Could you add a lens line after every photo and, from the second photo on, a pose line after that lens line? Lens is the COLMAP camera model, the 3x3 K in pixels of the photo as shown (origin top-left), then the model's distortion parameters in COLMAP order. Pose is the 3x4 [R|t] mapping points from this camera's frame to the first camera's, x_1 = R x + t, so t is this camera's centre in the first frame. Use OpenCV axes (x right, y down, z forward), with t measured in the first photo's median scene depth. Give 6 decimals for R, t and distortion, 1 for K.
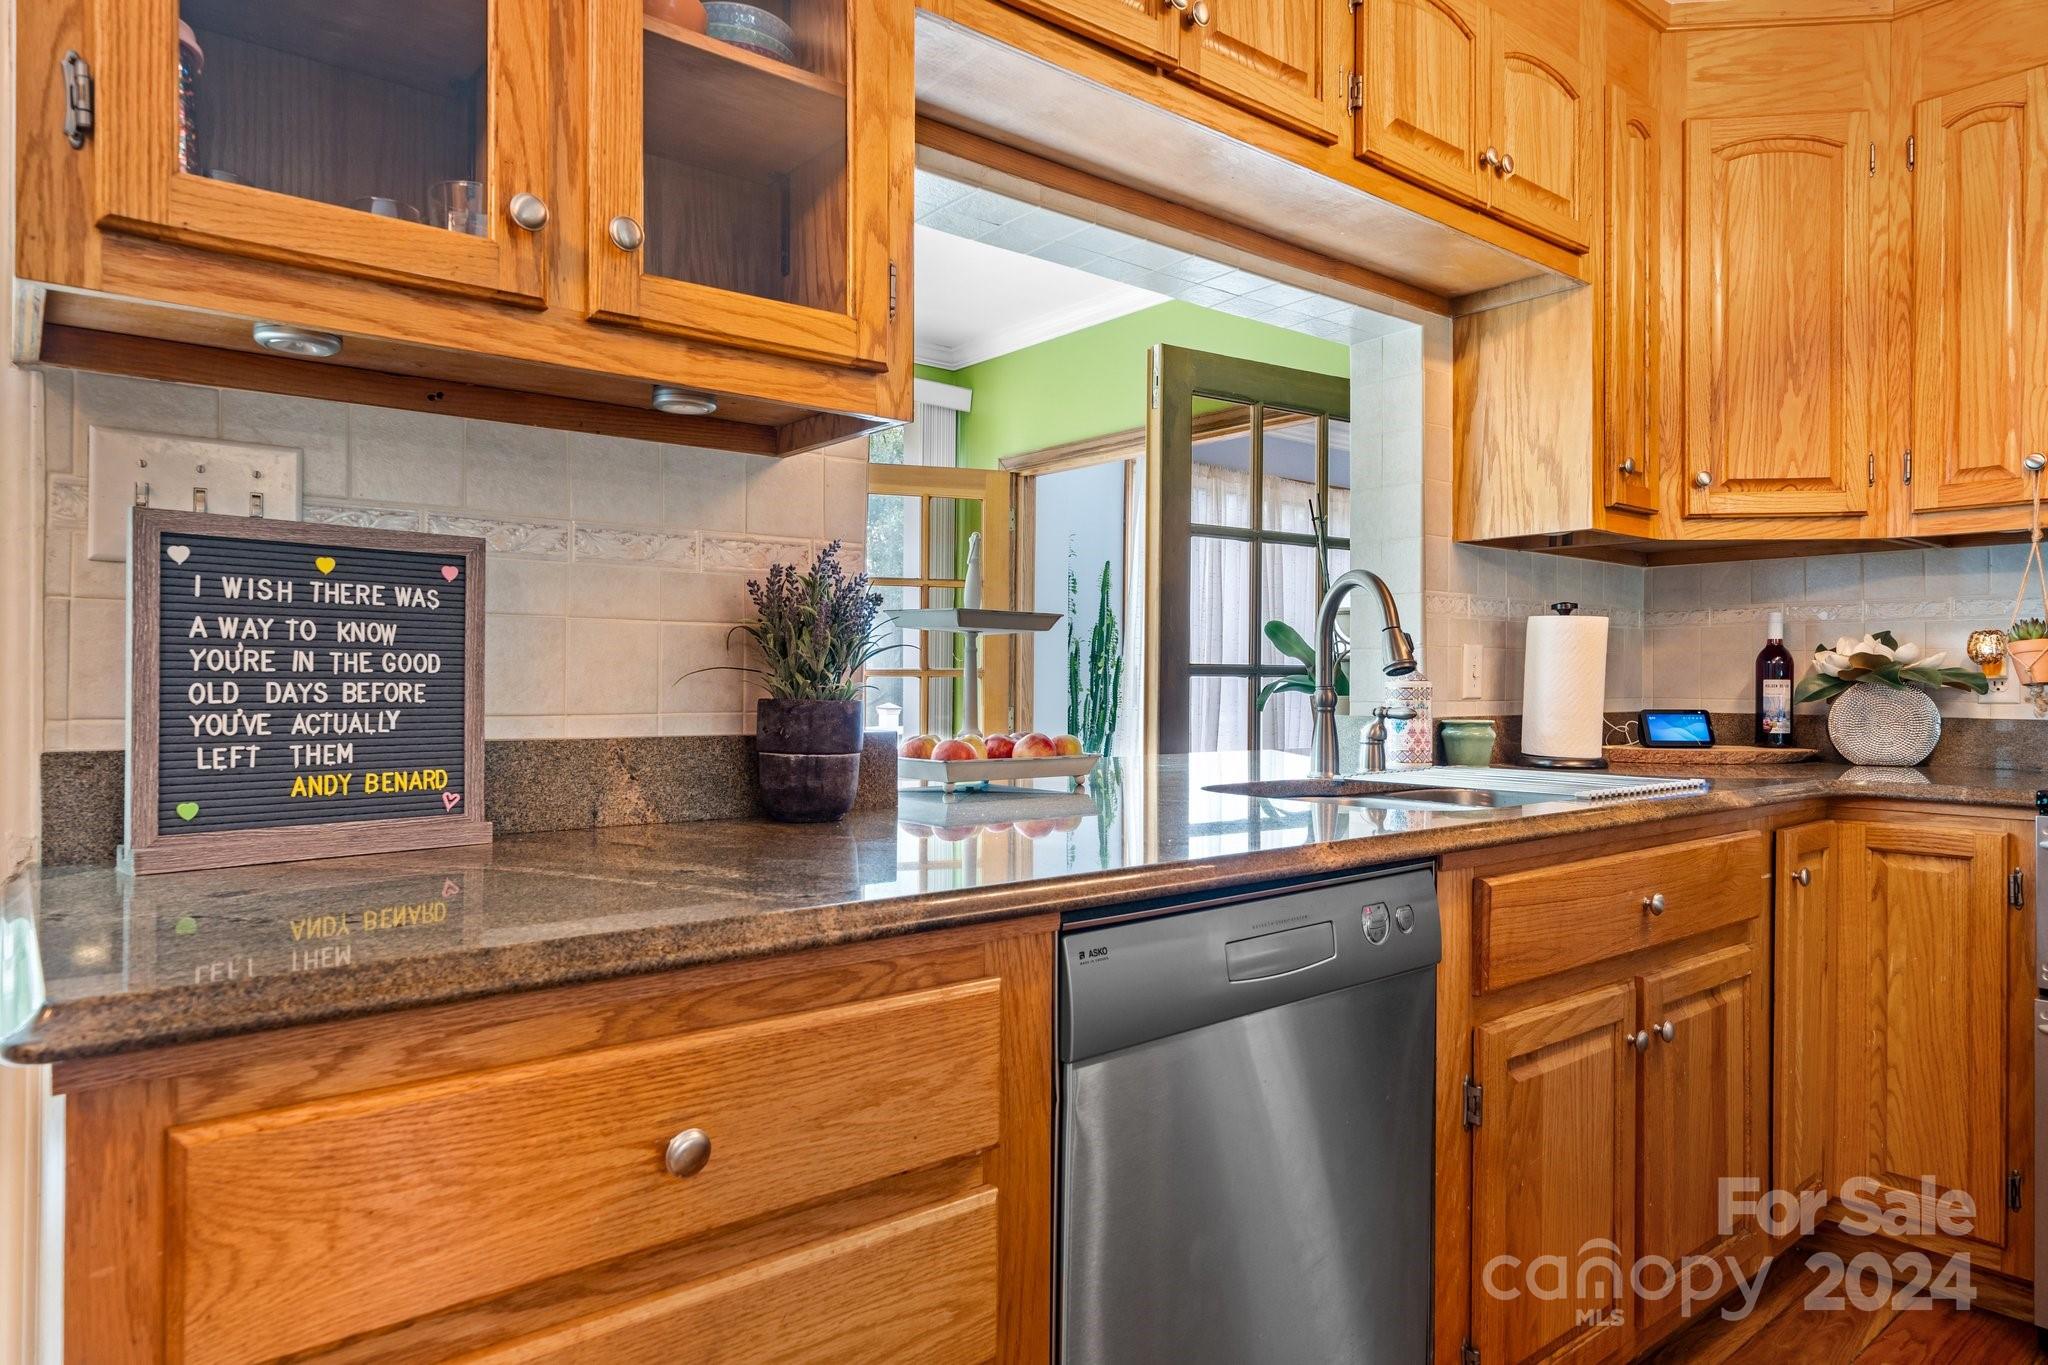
lens RADIAL K [[1246.6, 0, 1031.1], [0, 1246.6, 680.1], [0, 0, 1]] dist [0.002415, -0.000625]
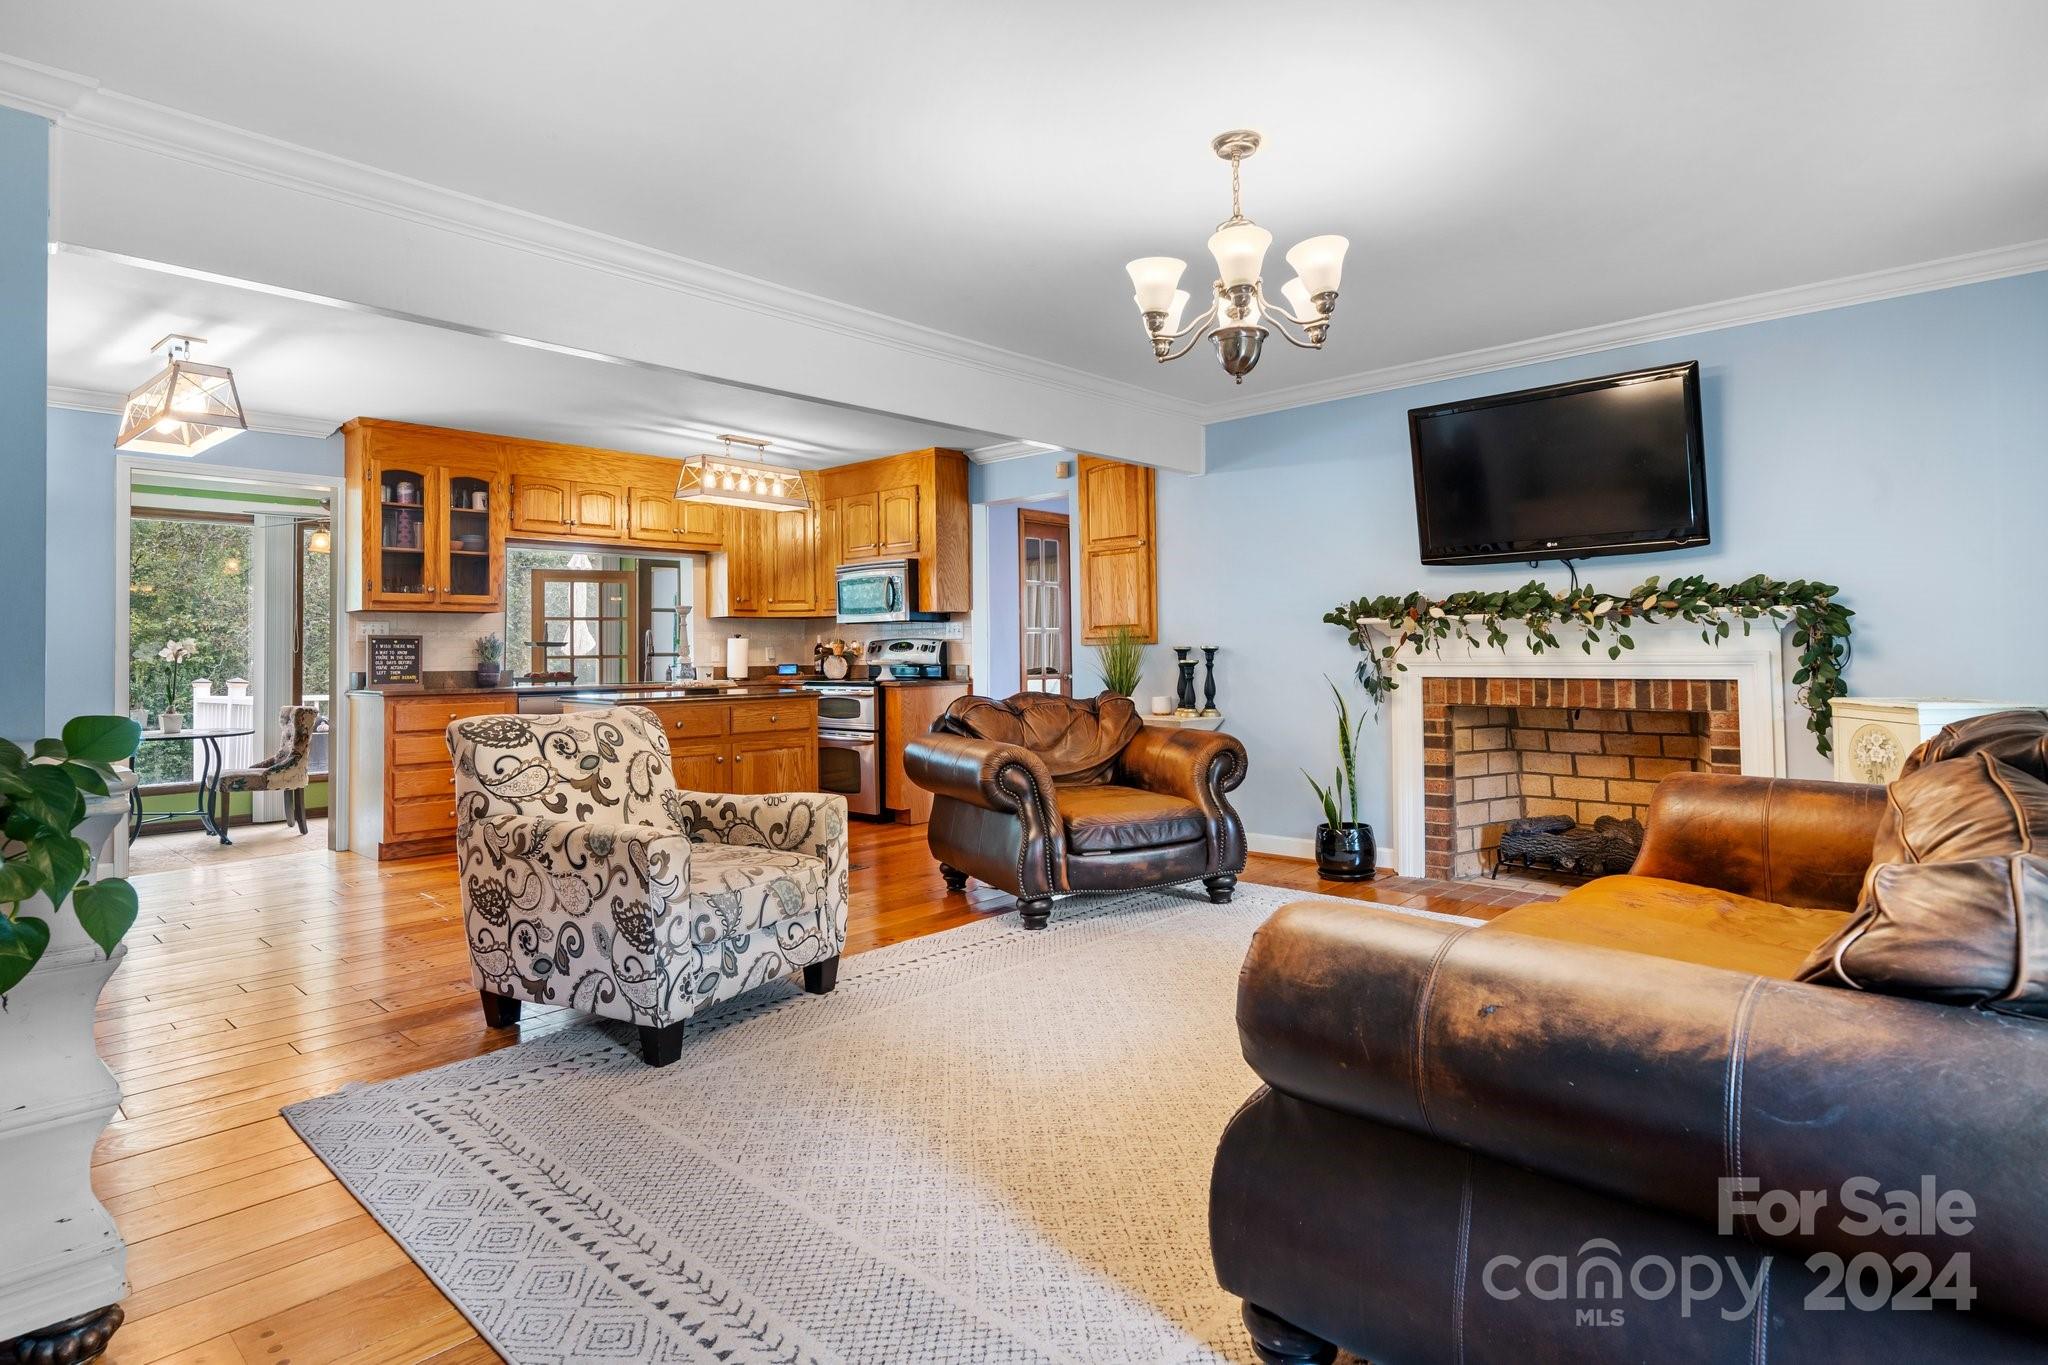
lens RADIAL K [[1080.8, 0, 1035.9], [0, 1080.8, 632.2], [0, 0, 1]] dist [-0.002375, -0.001543]
pose [[0.989990, -0.014273, 0.140416, 1.495306], [0.017732, 0.999569, -0.023415, 0.033416], [-0.140021, 0.025671, 0.989816, -3.888670]]
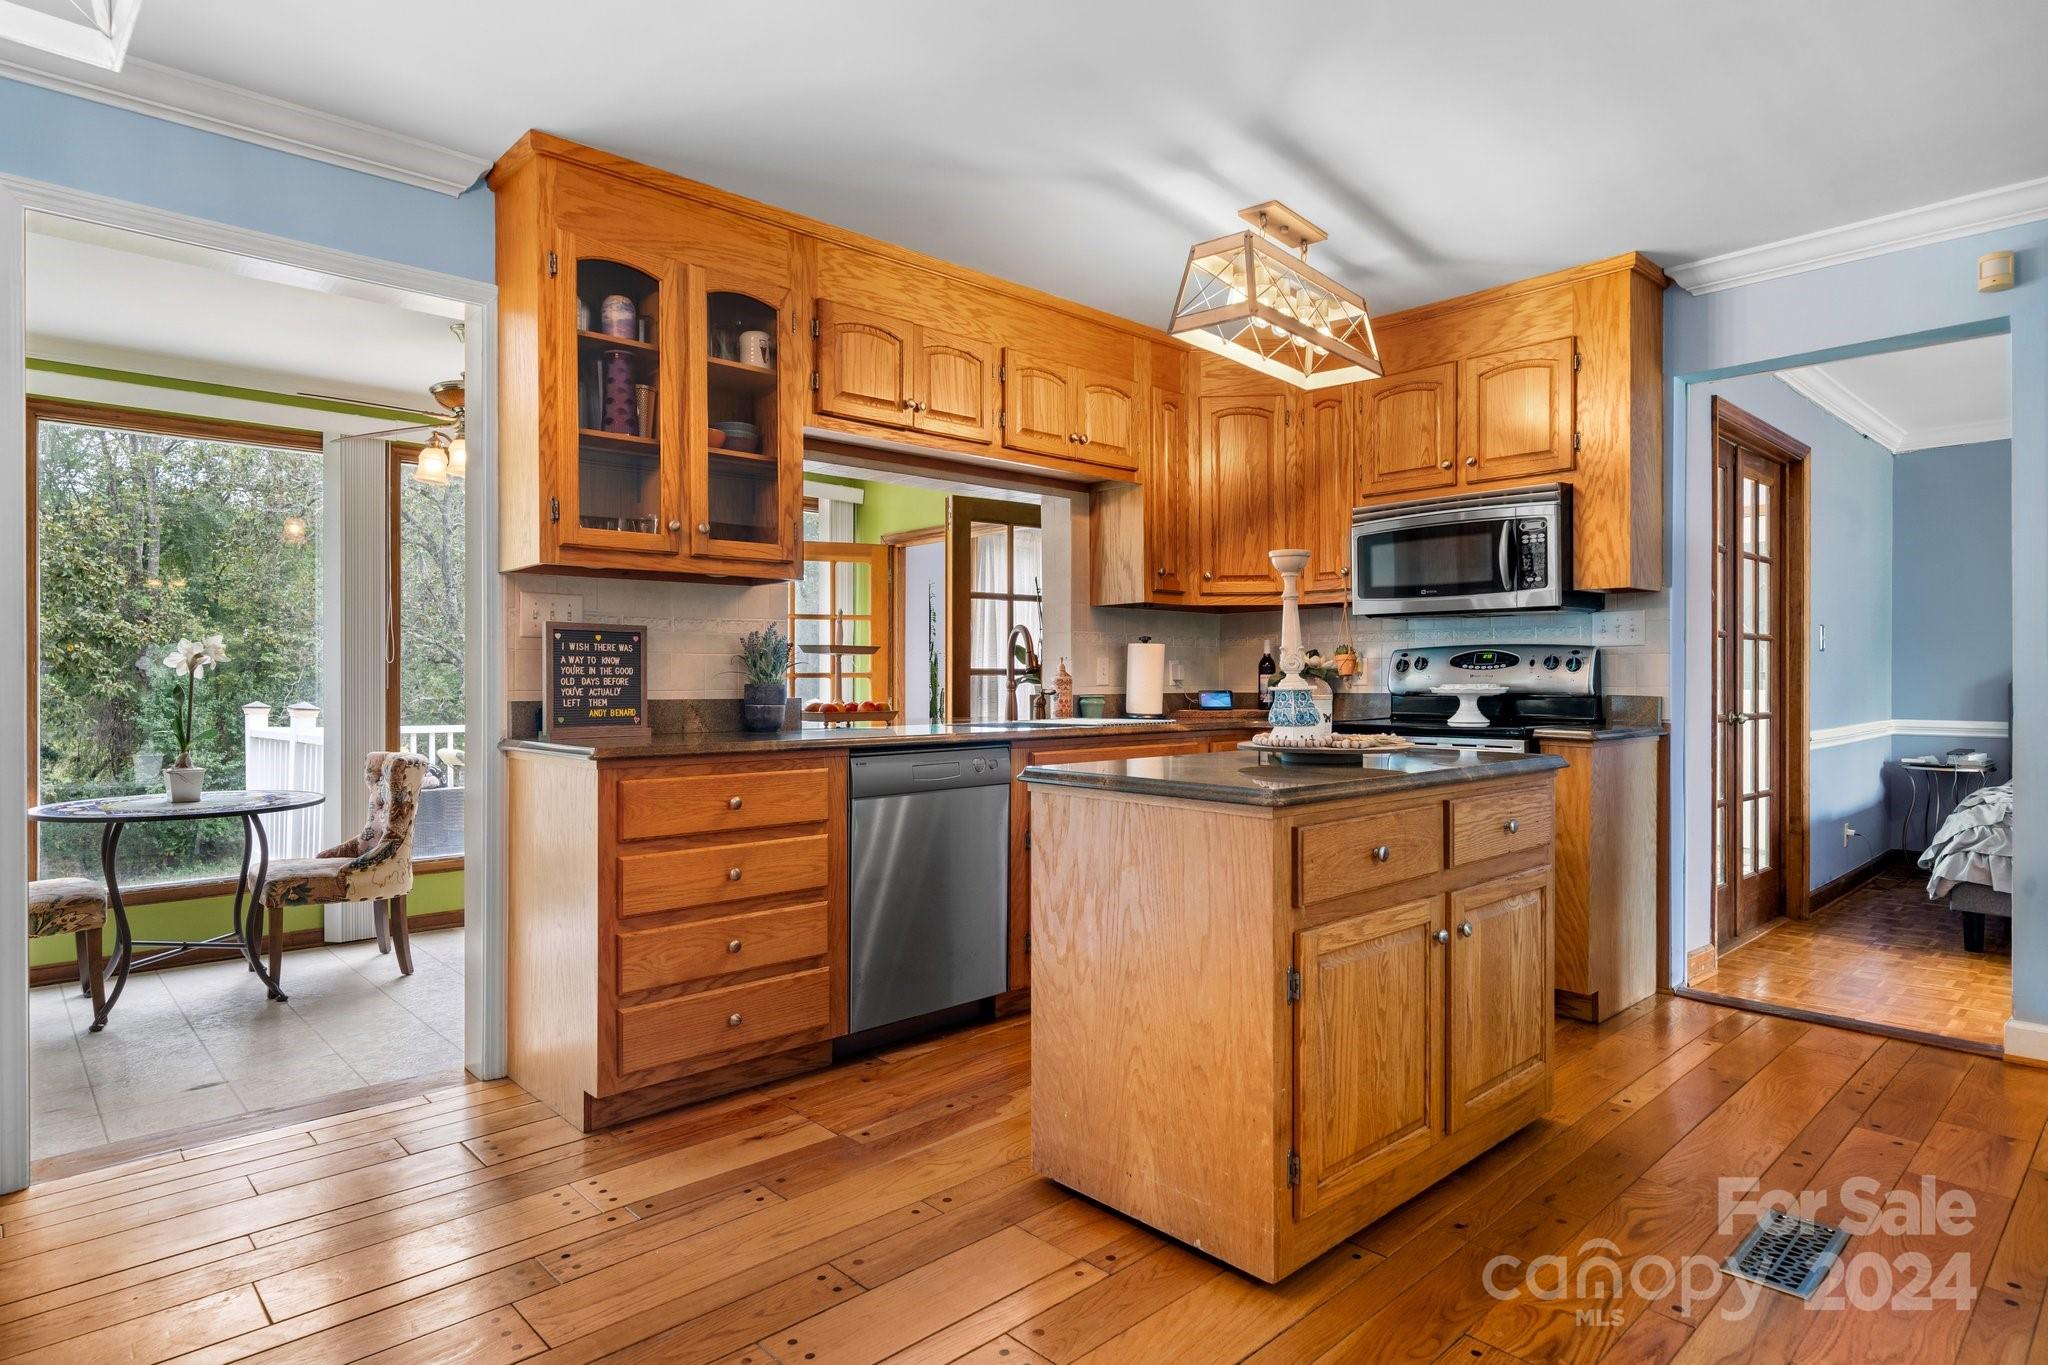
lens RADIAL K [[1122.4, 0, 1019.4], [0, 1122.4, 682.2], [0, 0, 1]] dist [0.000413, 0.000997]
pose [[0.998277, -0.008274, 0.058097, 0.218843], [0.008296, 0.999966, -0.000147, 0.016901], [-0.058093, 0.000628, 0.998311, -1.389962]]
